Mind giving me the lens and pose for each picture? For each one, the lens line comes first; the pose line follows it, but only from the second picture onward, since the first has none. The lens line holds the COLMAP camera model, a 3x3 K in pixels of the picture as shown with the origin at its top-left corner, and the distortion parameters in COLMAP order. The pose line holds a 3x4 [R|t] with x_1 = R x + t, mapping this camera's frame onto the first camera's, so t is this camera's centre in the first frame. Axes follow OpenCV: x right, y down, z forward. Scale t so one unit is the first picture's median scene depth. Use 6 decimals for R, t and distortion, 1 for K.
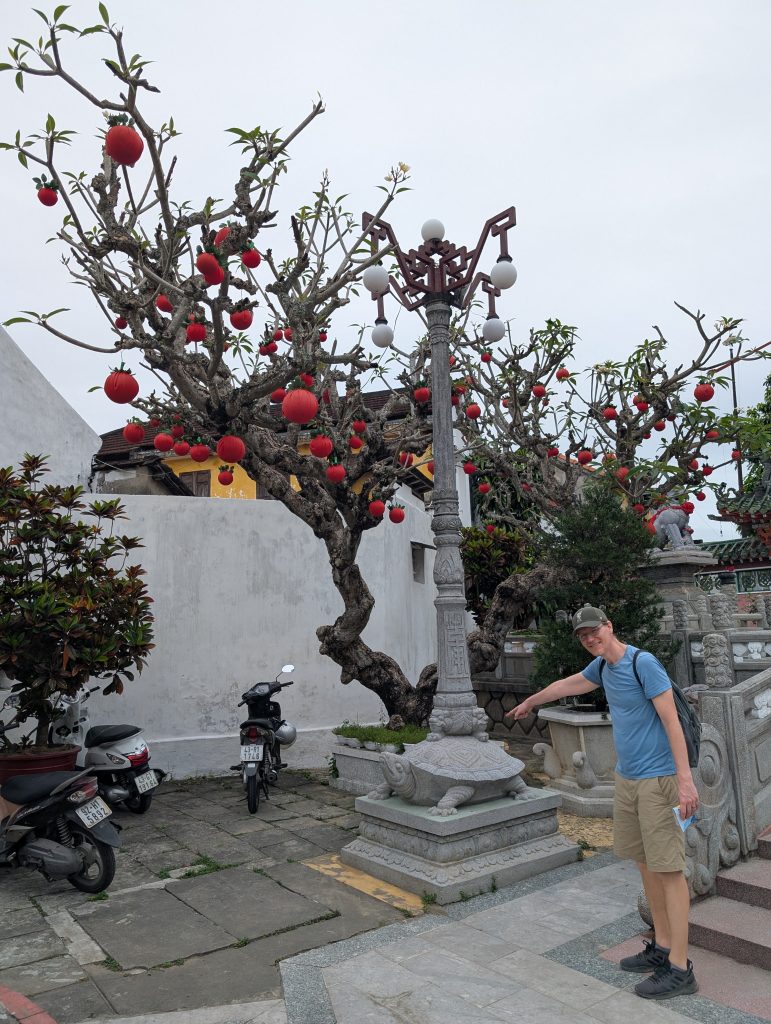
lens RADIAL K [[740.9, 0, 385.5], [0, 740.9, 512.0], [0, 0, 1]] dist [0.002823, -0.001639]
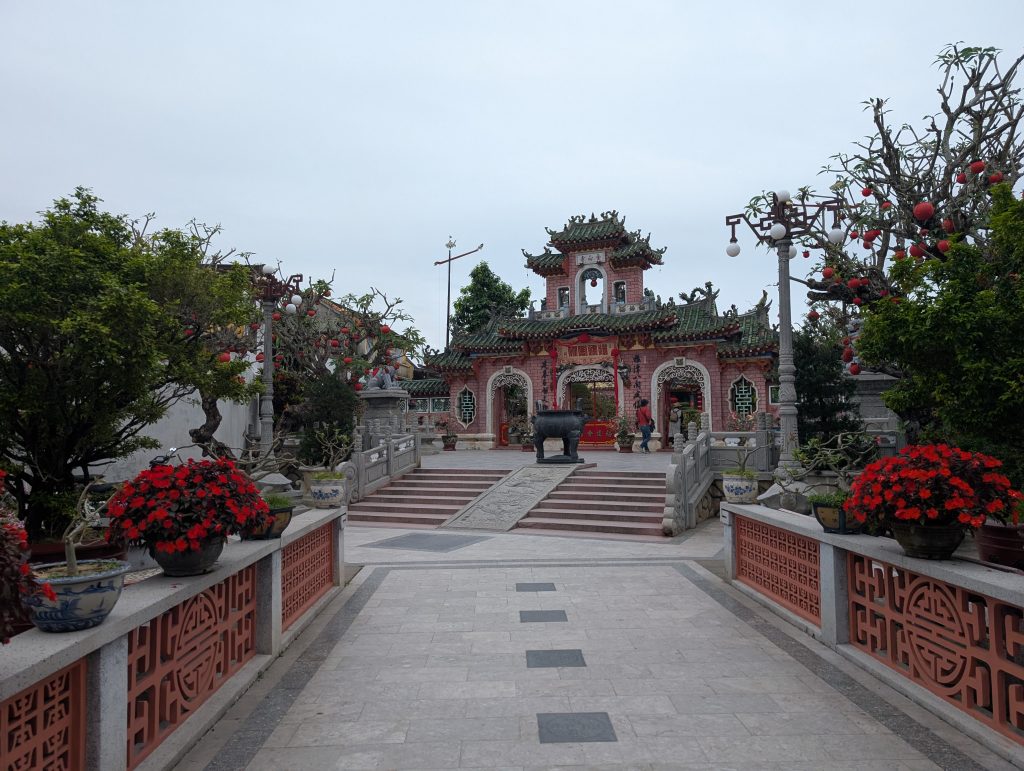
lens RADIAL K [[751.0, 0, 512.0], [0, 751.0, 385.5], [0, 0, 1]] dist [0.127219, -0.000653]
pose [[0.896422, 0.046699, 0.440735, -0.205630], [-0.088857, 0.993179, 0.075493, -0.179159], [-0.434203, -0.106836, 0.894457, -1.110353]]
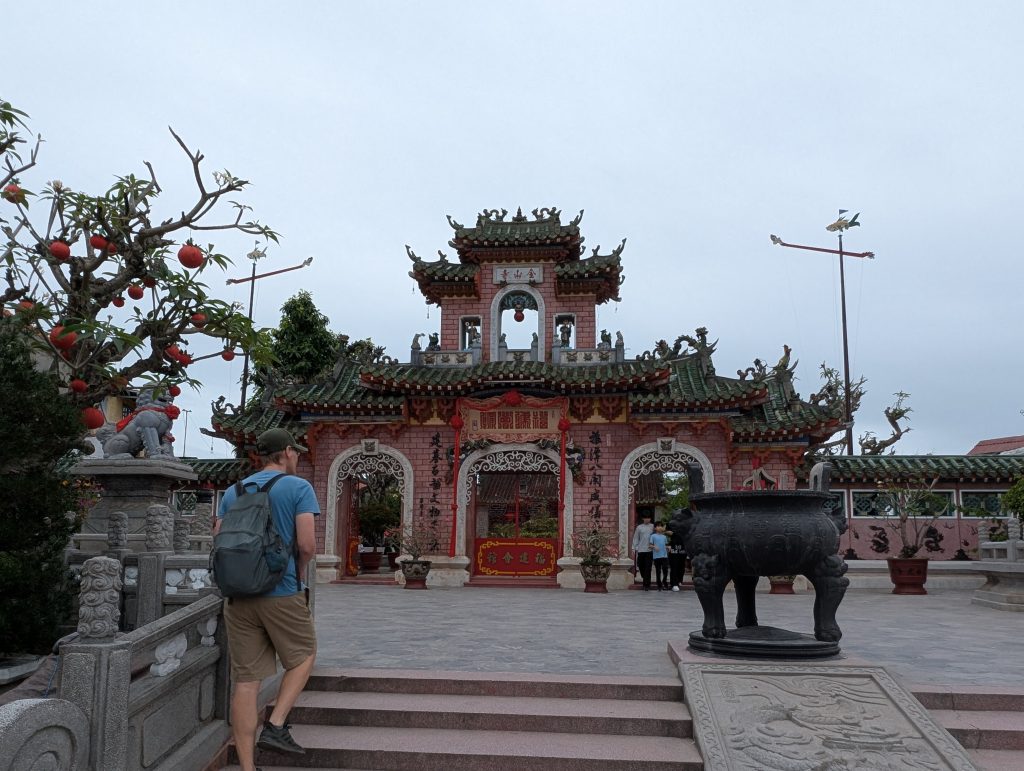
lens RADIAL K [[740.9, 0, 511.0], [0, 740.9, 476.5], [0, 0, 1]] dist [0.002823, -0.001639]
pose [[0.697160, 0.109449, 0.708511, 0.116597], [-0.148209, 0.988932, -0.006934, 0.023981], [-0.701428, -0.100174, 0.705665, 0.153612]]
